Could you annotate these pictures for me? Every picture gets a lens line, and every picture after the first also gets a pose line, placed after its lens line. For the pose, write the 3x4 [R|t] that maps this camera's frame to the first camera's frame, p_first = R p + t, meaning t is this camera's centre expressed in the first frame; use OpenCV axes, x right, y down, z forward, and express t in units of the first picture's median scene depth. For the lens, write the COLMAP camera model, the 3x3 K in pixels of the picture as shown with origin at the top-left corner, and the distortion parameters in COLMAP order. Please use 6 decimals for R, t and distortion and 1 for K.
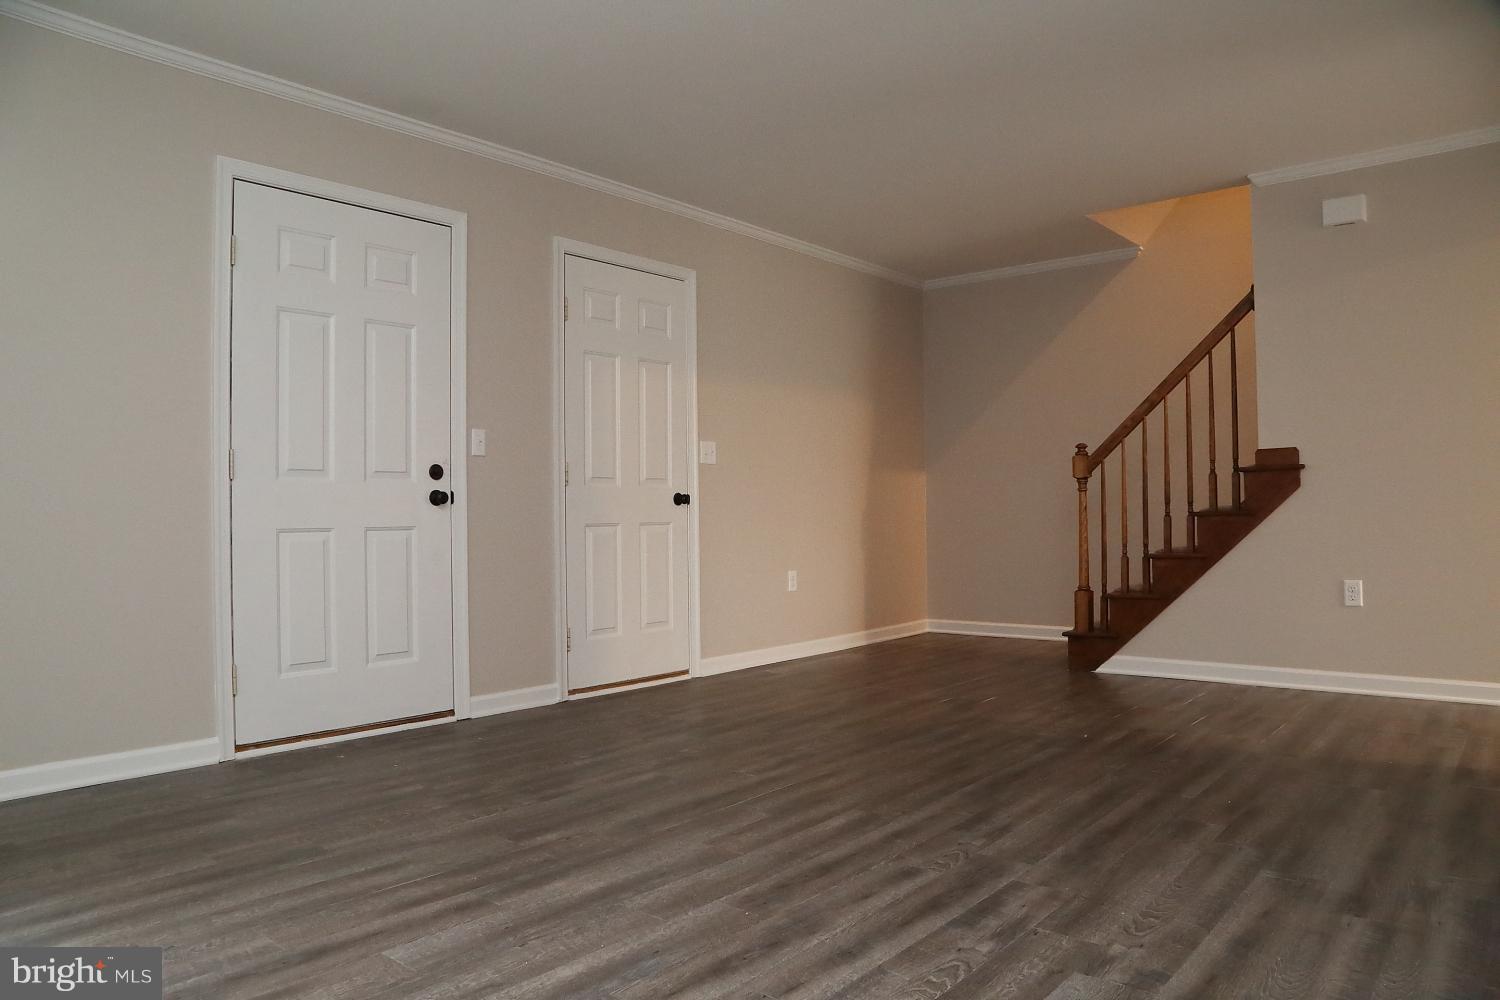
lens RADIAL K [[1022.8, 0, 742.6], [0, 1022.8, 502.8], [0, 0, 1]] dist [-0.119138, 0.056474]
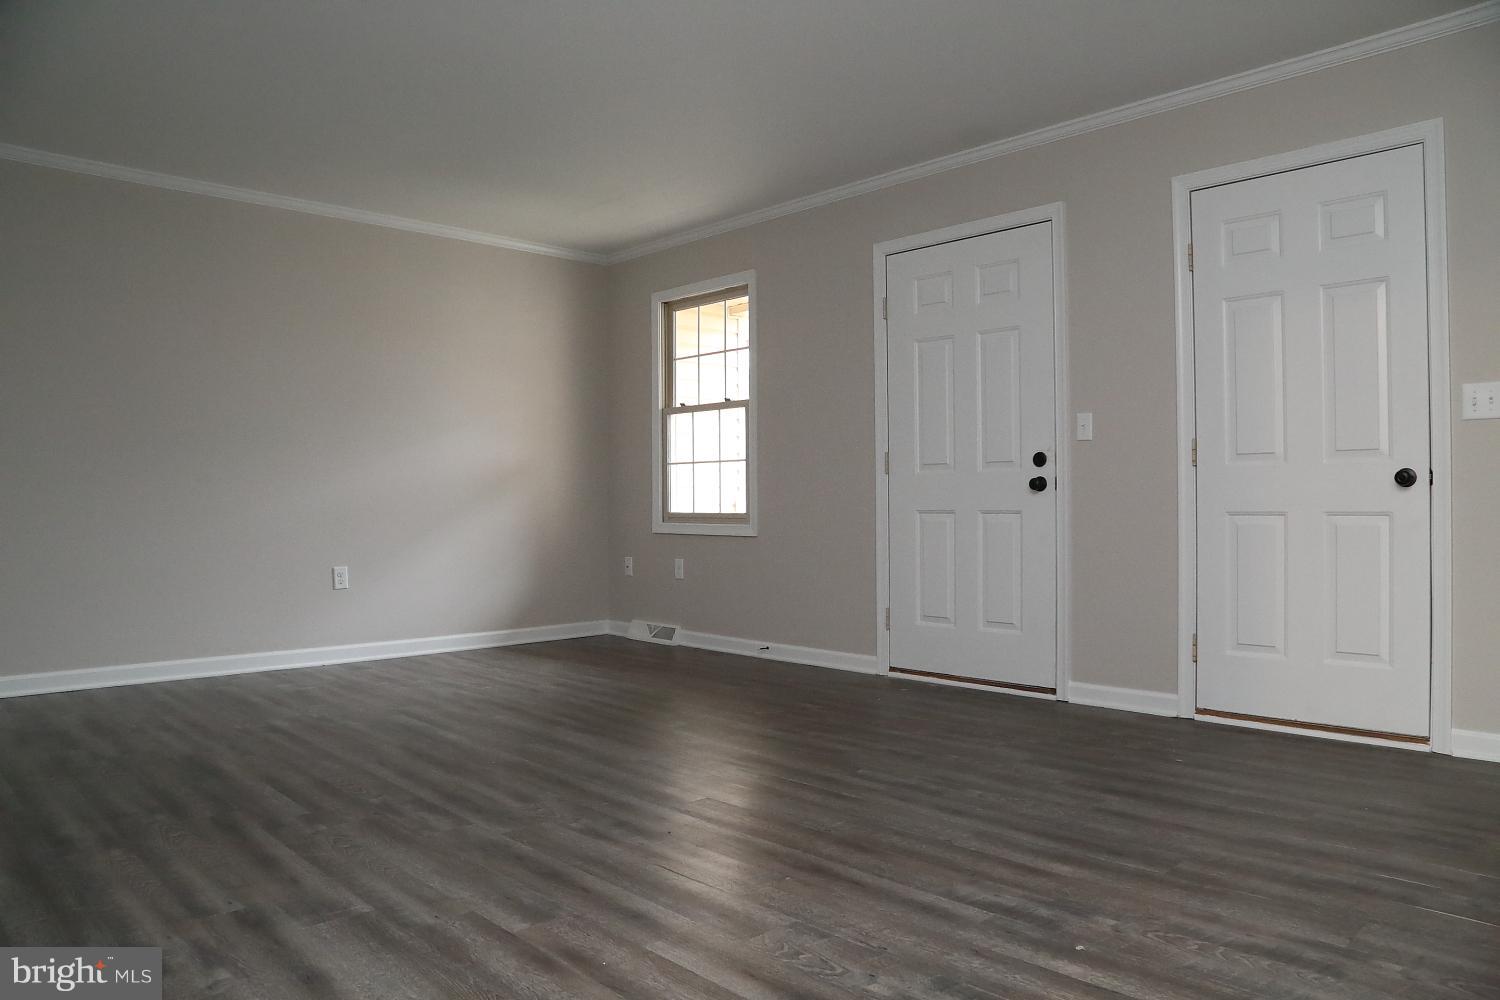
lens RADIAL K [[1022.8, 0, 747.4], [0, 1022.8, 495.0], [0, 0, 1]] dist [-0.119138, 0.056474]
pose [[-0.108815, 0.003946, -0.994054, 1.306988], [0.016377, 0.999864, 0.002176, -0.001038], [0.993927, -0.016042, -0.108864, 1.358043]]
